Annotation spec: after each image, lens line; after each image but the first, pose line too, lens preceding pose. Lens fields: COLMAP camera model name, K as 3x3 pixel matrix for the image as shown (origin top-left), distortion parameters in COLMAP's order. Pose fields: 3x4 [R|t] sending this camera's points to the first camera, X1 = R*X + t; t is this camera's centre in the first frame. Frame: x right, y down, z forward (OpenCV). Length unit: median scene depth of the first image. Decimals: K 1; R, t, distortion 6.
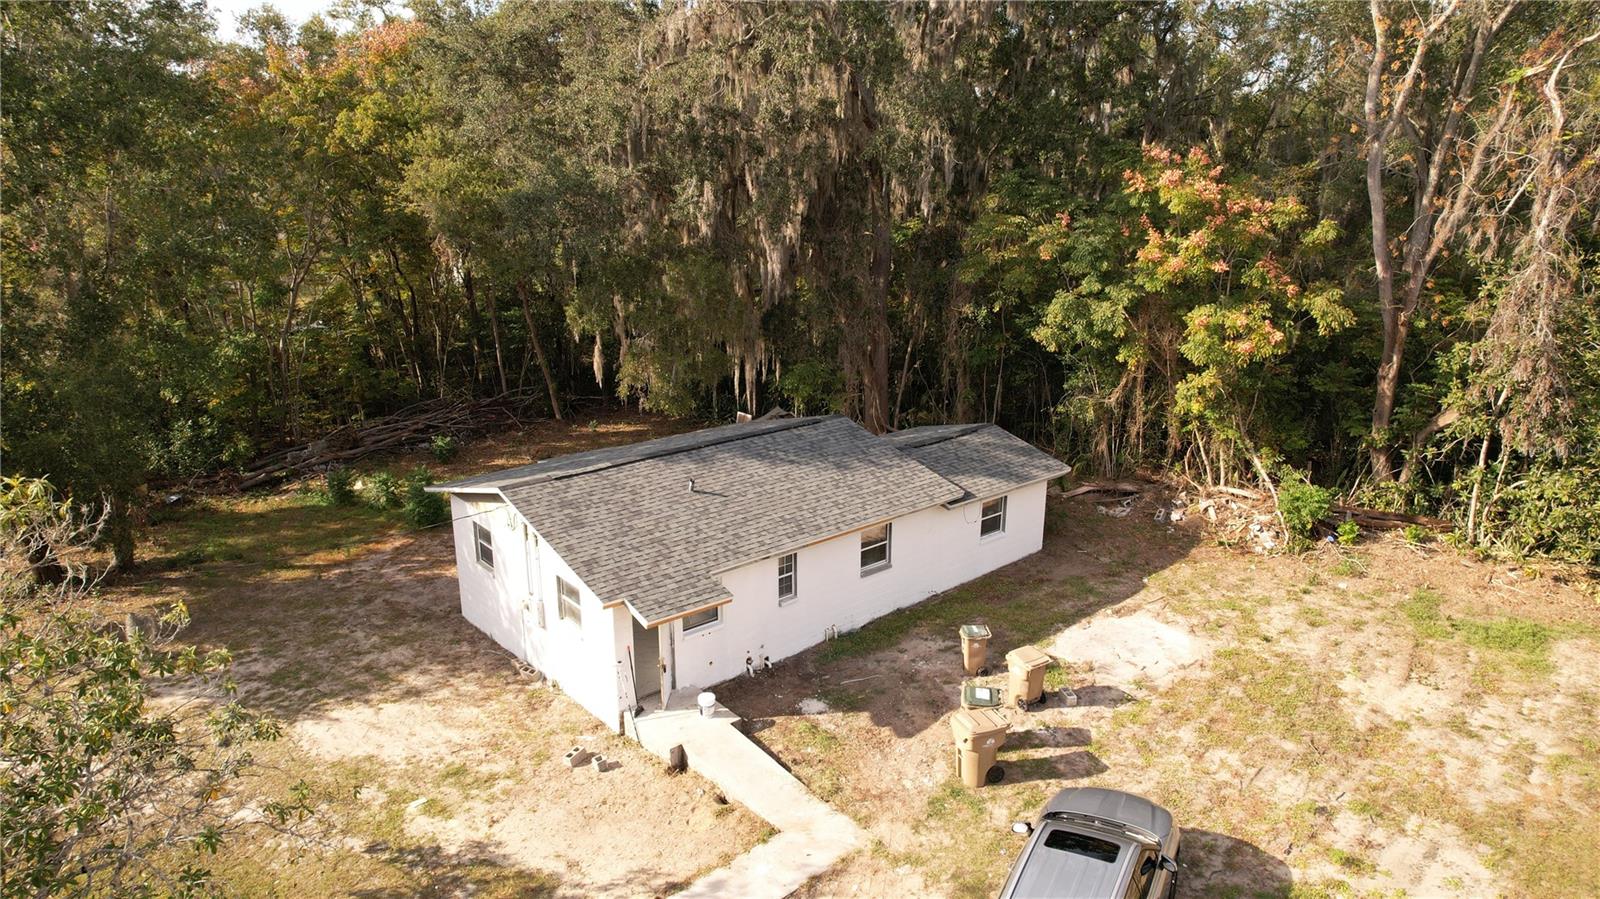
lens RADIAL K [[1026.1, 0, 806.5], [0, 1026.1, 441.6], [0, 0, 1]] dist [-0.064155, 0.054315]
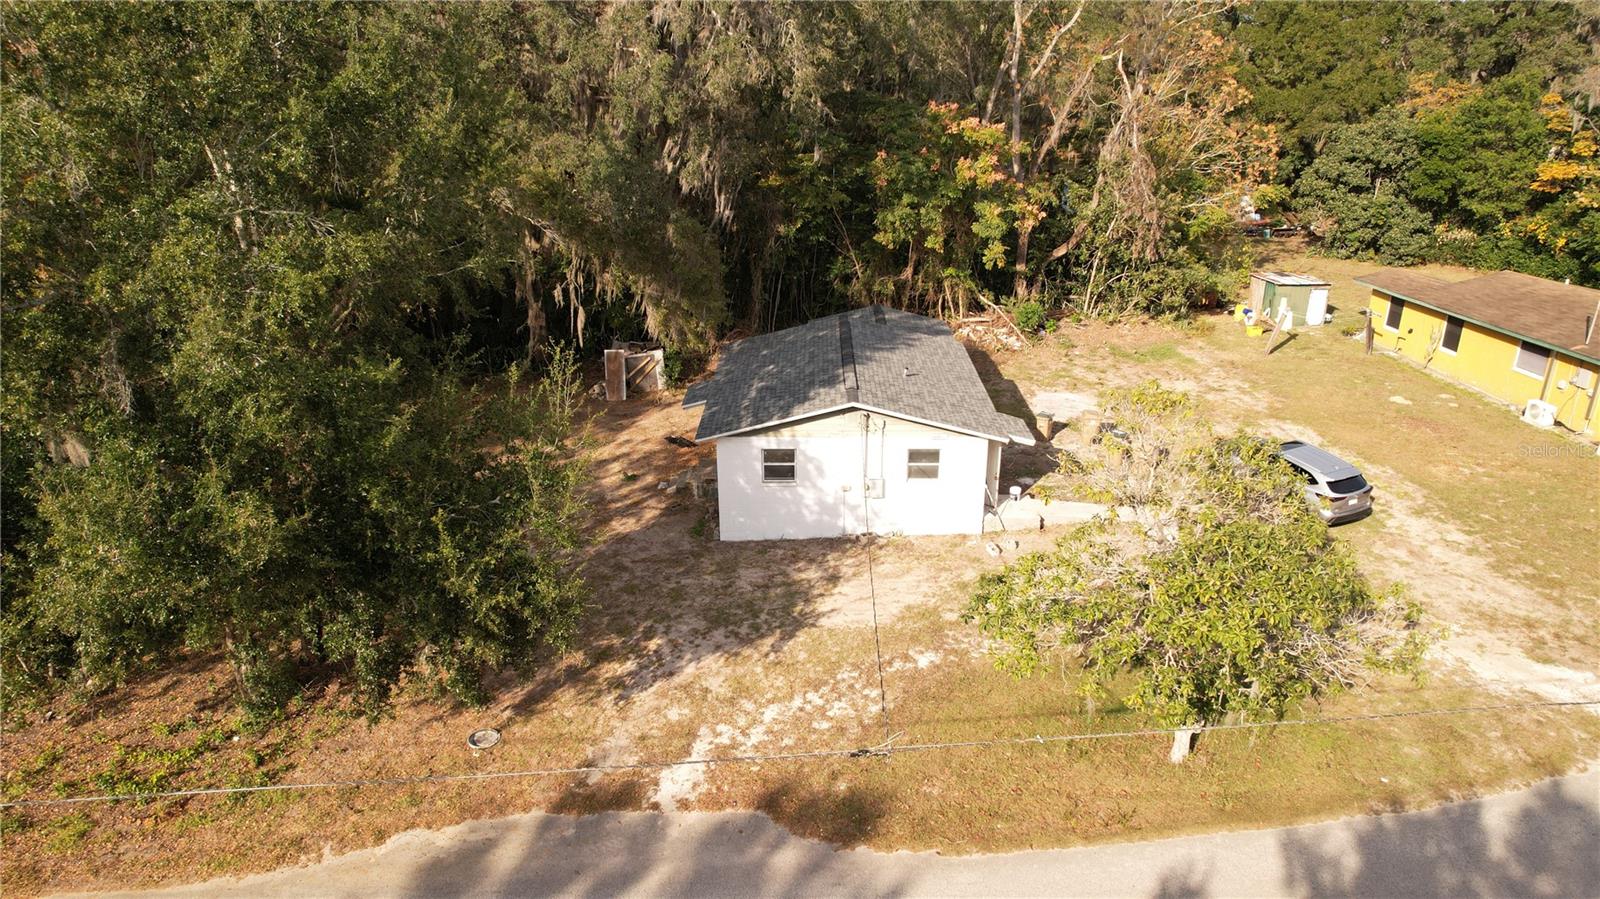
lens RADIAL K [[1026.1, 0, 806.4], [0, 1026.1, 451.6], [0, 0, 1]] dist [-0.064155, 0.054315]
pose [[0.661634, -0.285495, 0.693349, -1.112612], [0.212704, 0.958156, 0.191558, -0.139569], [-0.719025, 0.020736, 0.694675, 0.112097]]
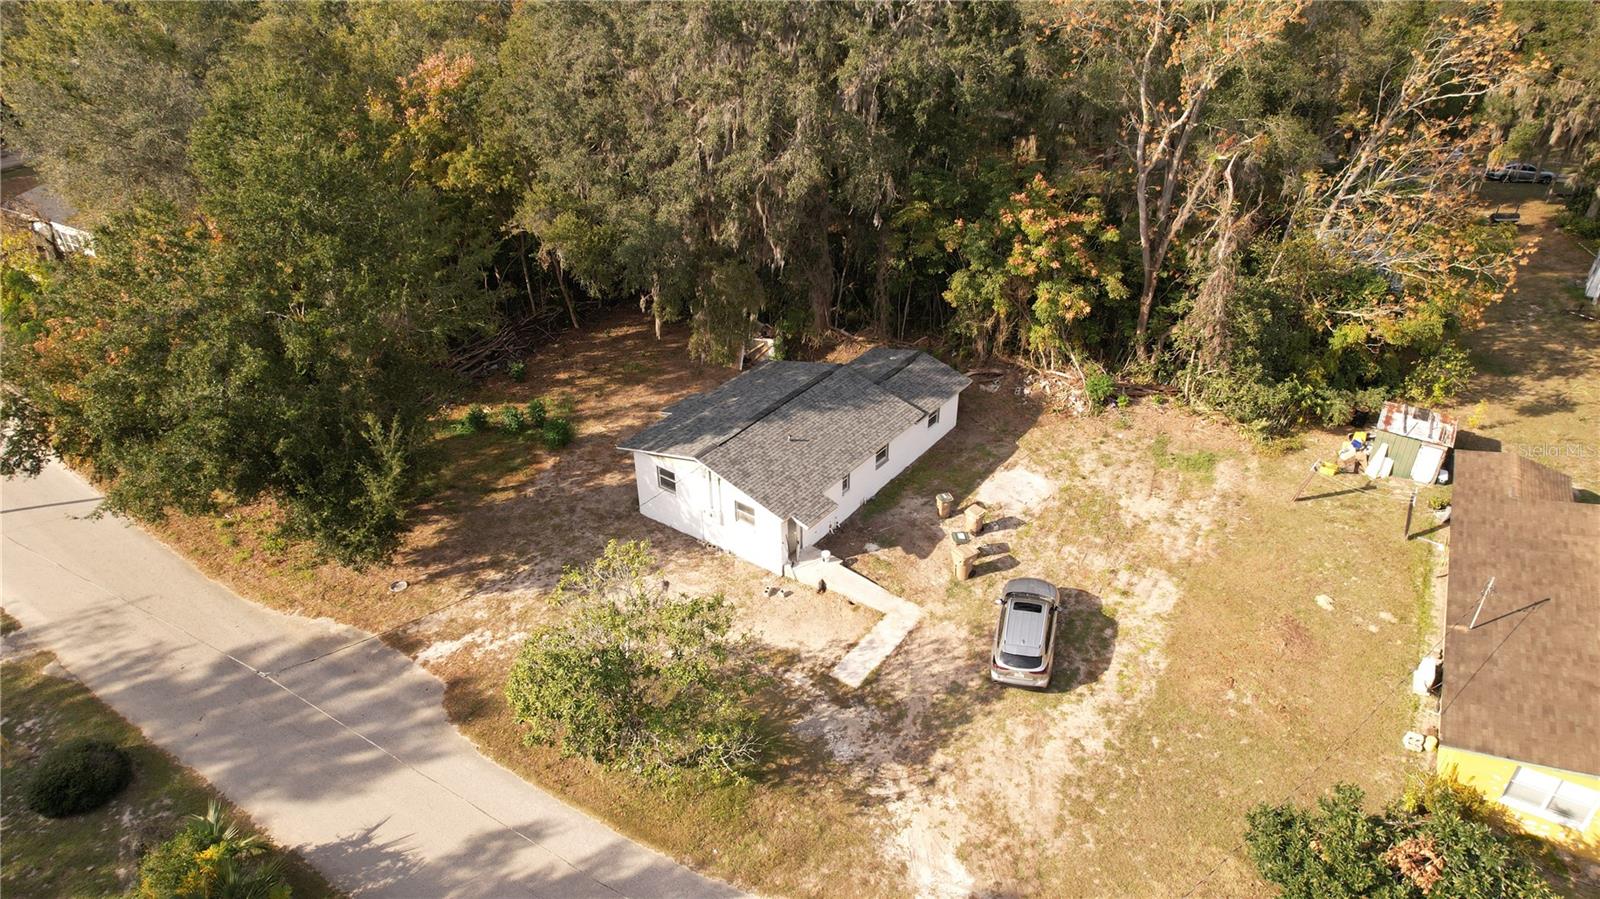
lens RADIAL K [[1026.1, 0, 794.4], [0, 1026.1, 443.9], [0, 0, 1]] dist [-0.064155, 0.054315]
pose [[0.978453, -0.119923, 0.168074, -0.378459], [0.070825, 0.959584, 0.272365, -0.407525], [-0.193943, -0.254593, 0.947401, -0.673336]]
